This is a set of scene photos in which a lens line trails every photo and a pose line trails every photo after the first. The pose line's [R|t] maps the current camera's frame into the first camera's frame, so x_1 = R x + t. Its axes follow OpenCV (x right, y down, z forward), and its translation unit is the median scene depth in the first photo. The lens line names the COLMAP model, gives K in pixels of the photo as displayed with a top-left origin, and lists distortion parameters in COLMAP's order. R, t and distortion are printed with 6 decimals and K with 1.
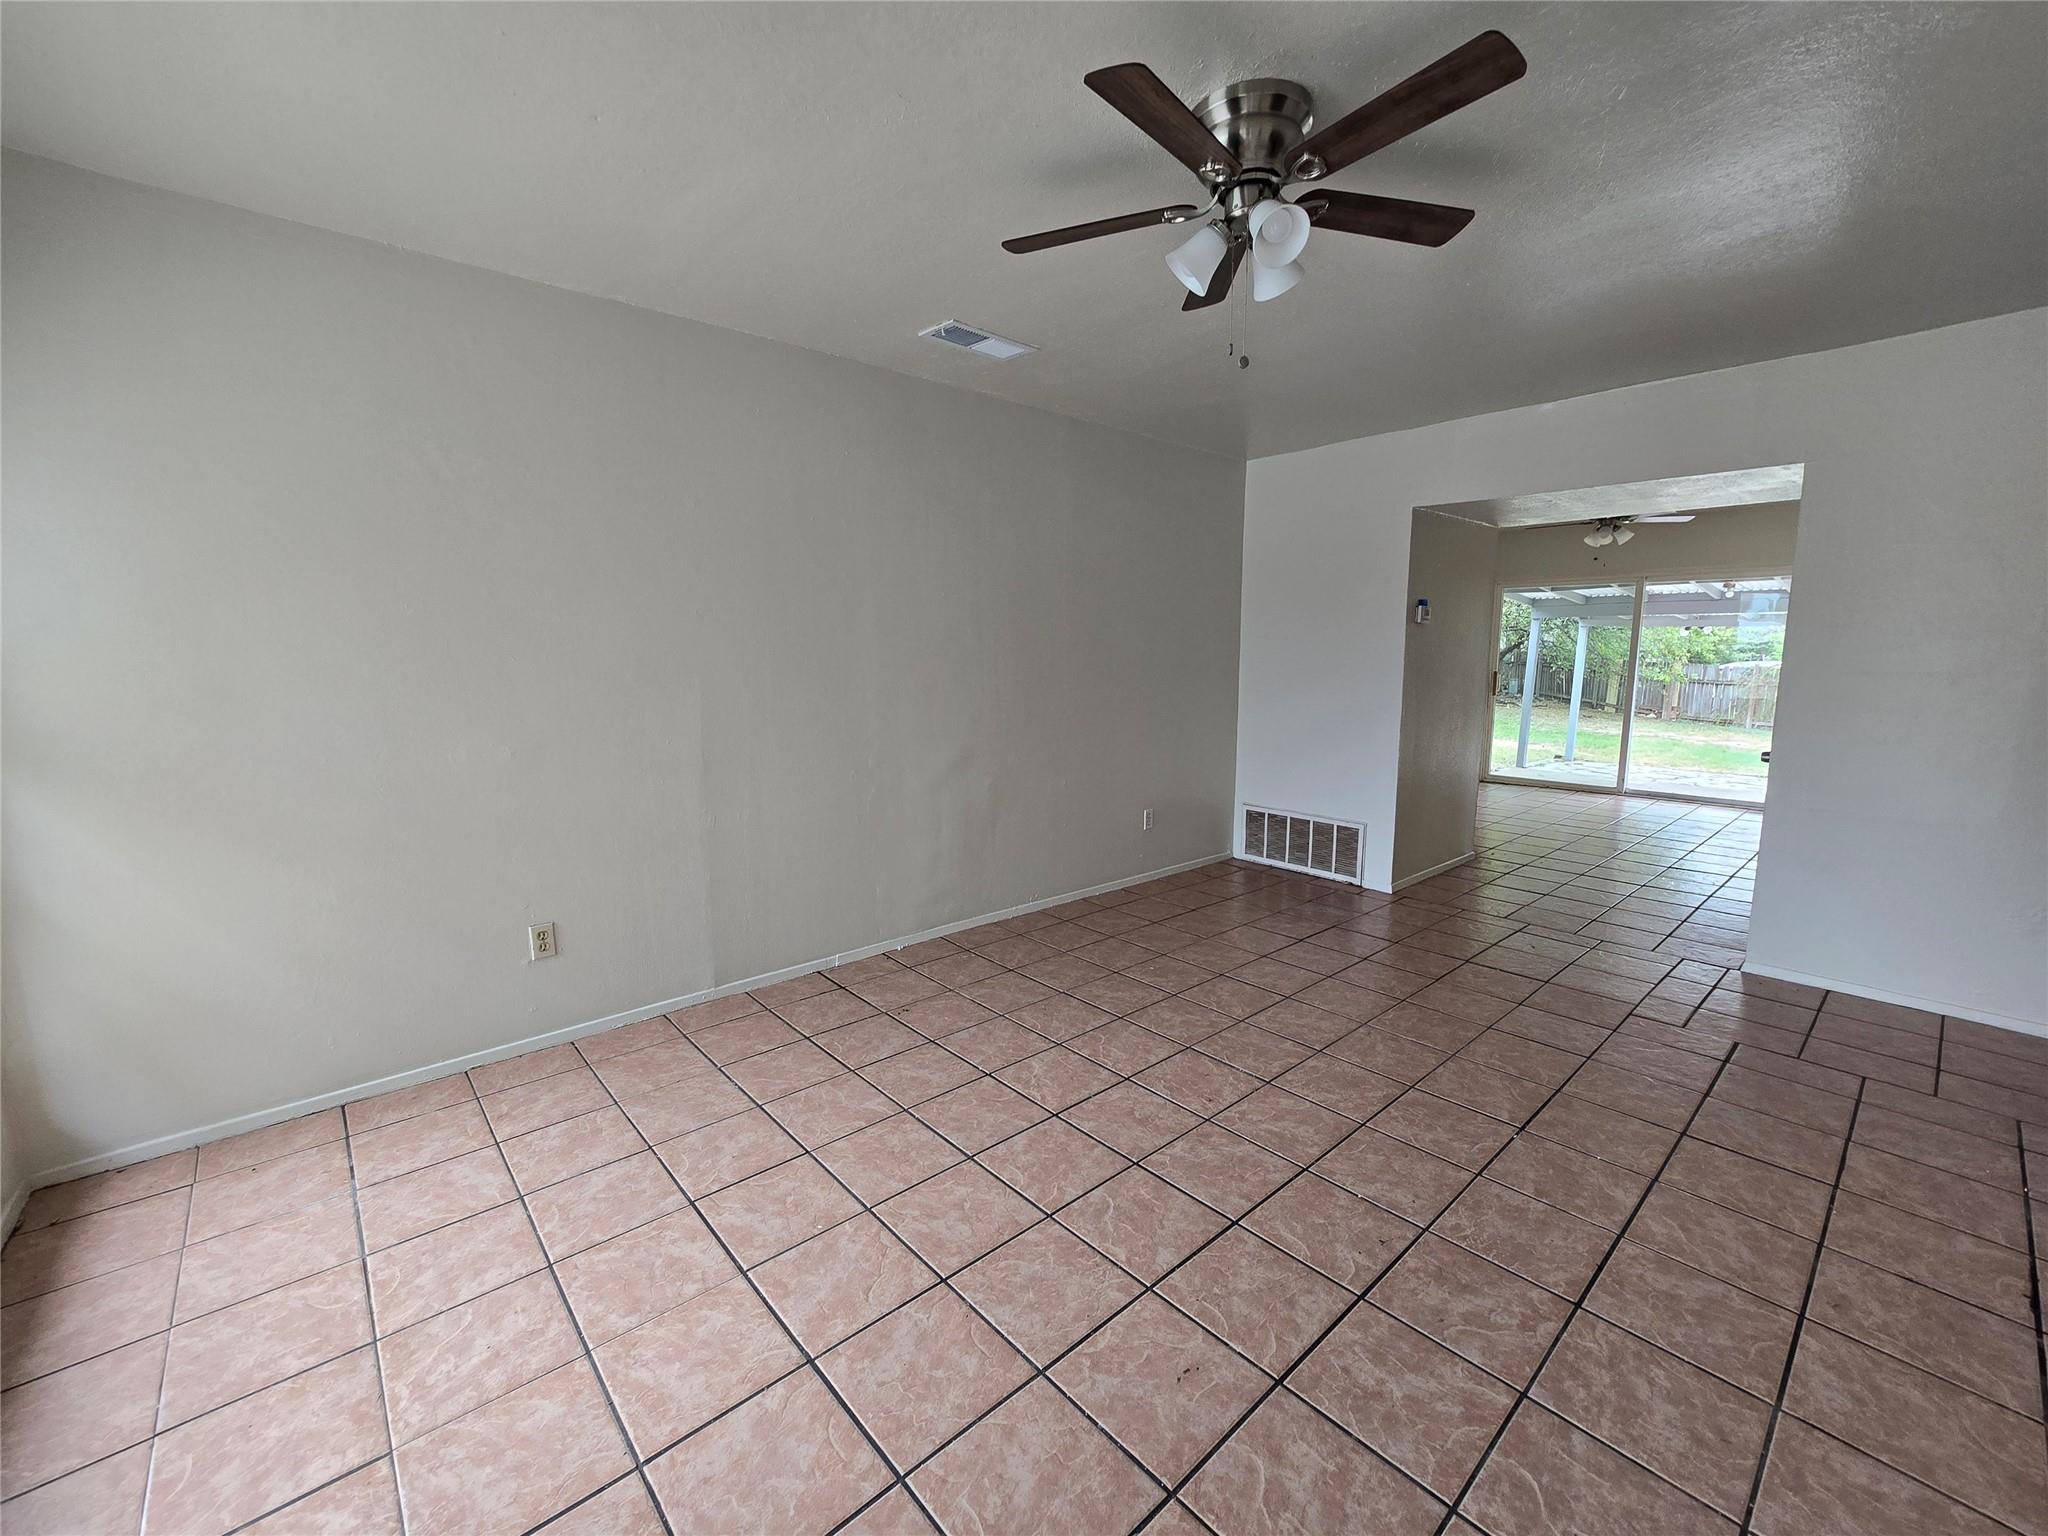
lens RADIAL K [[837.8, 0, 1026.2], [0, 837.8, 772.0], [0, 0, 1]] dist [-0.004549, 0.001475]
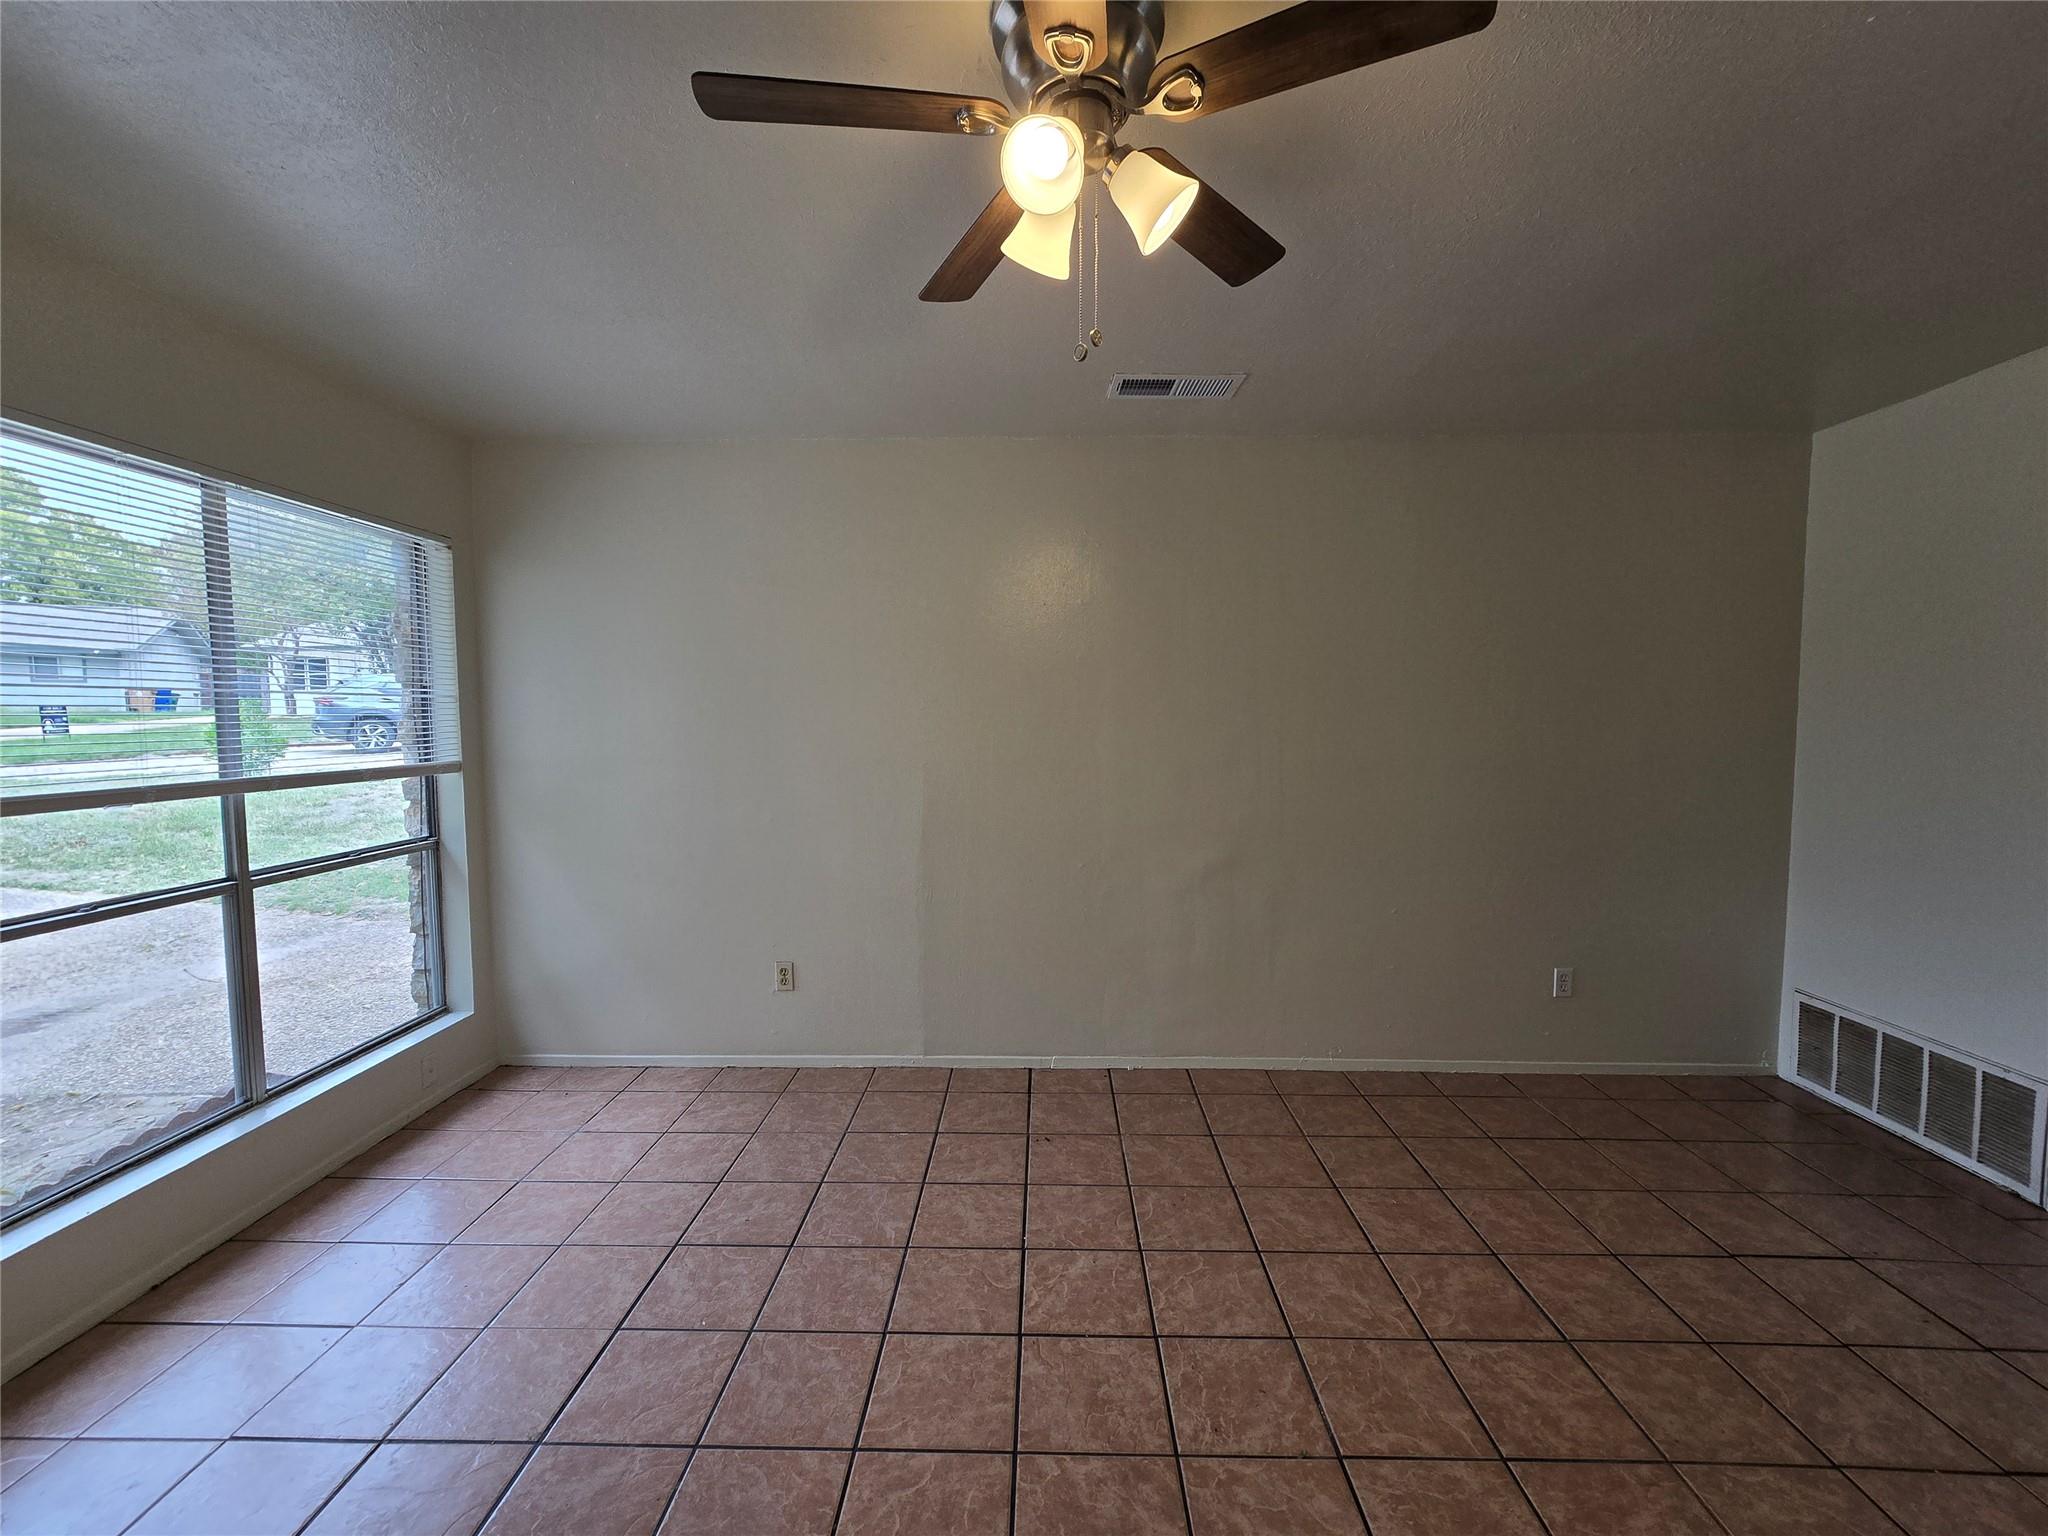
lens RADIAL K [[837.8, 0, 1029.6], [0, 837.8, 763.9], [0, 0, 1]] dist [-0.004549, 0.001475]
pose [[0.736561, 0.038004, -0.675302, 0.477506], [-0.099787, 0.993601, -0.052921, -0.071161], [0.668970, 0.106366, 0.735640, 0.321212]]
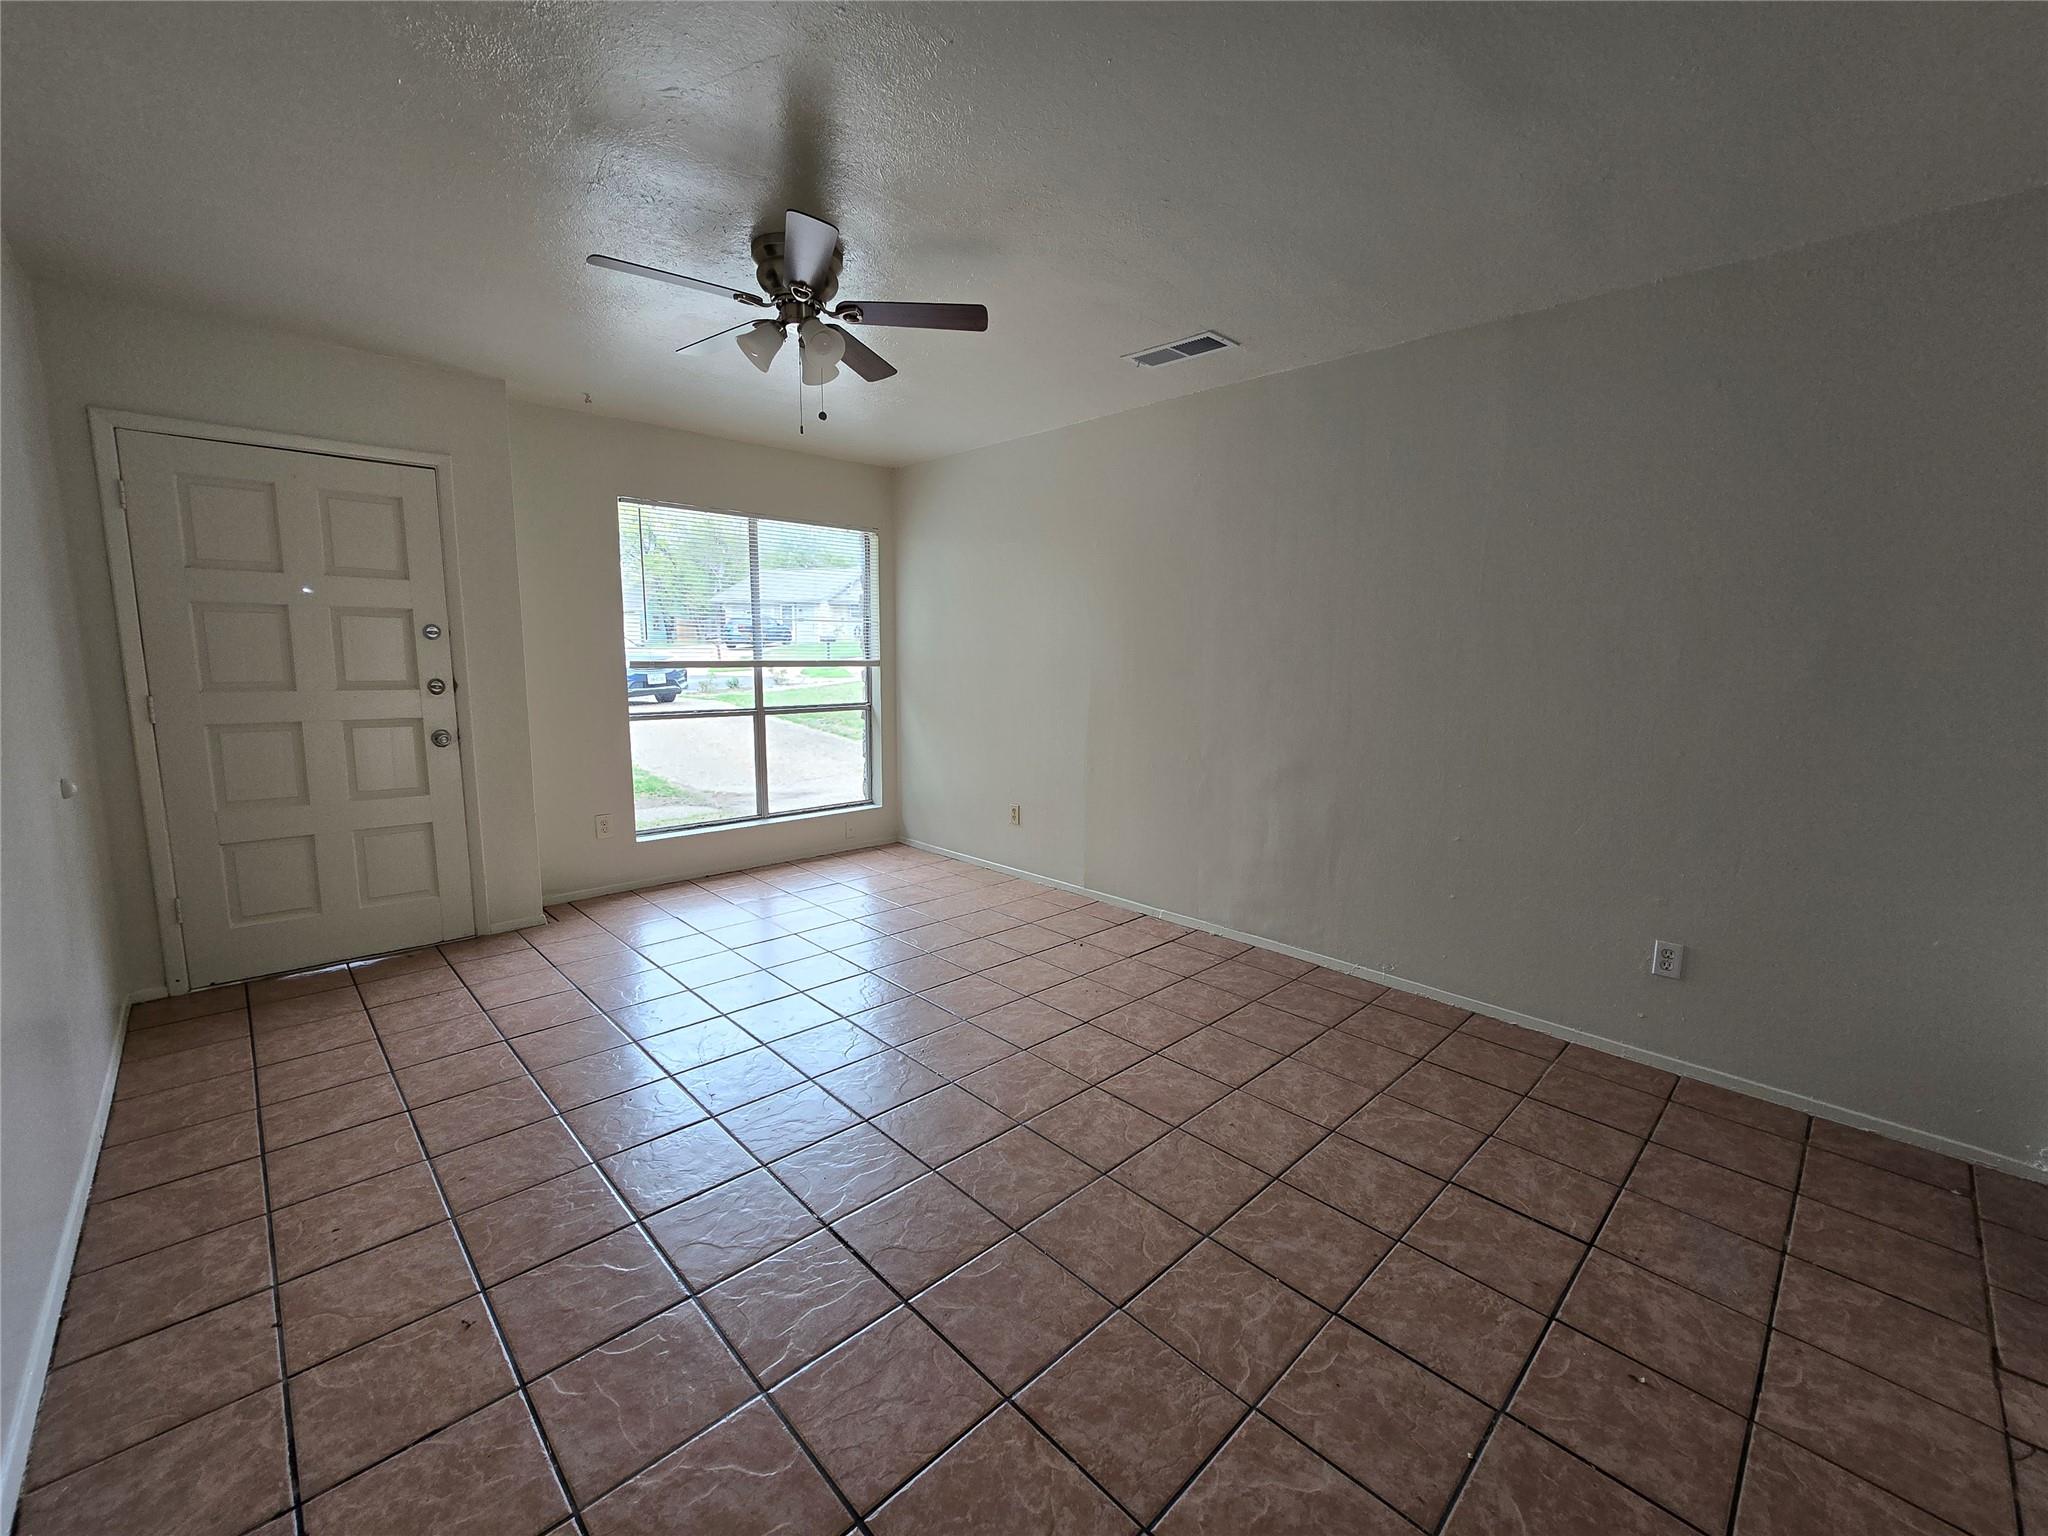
lens RADIAL K [[837.8, 0, 1024.3], [0, 837.8, 754.7], [0, 0, 1]] dist [-0.004549, 0.001475]
pose [[0.041699, 0.127657, -0.990941, 1.130727], [-0.159170, 0.979986, 0.119548, -0.128865], [0.986370, 0.152743, 0.061184, 0.893932]]
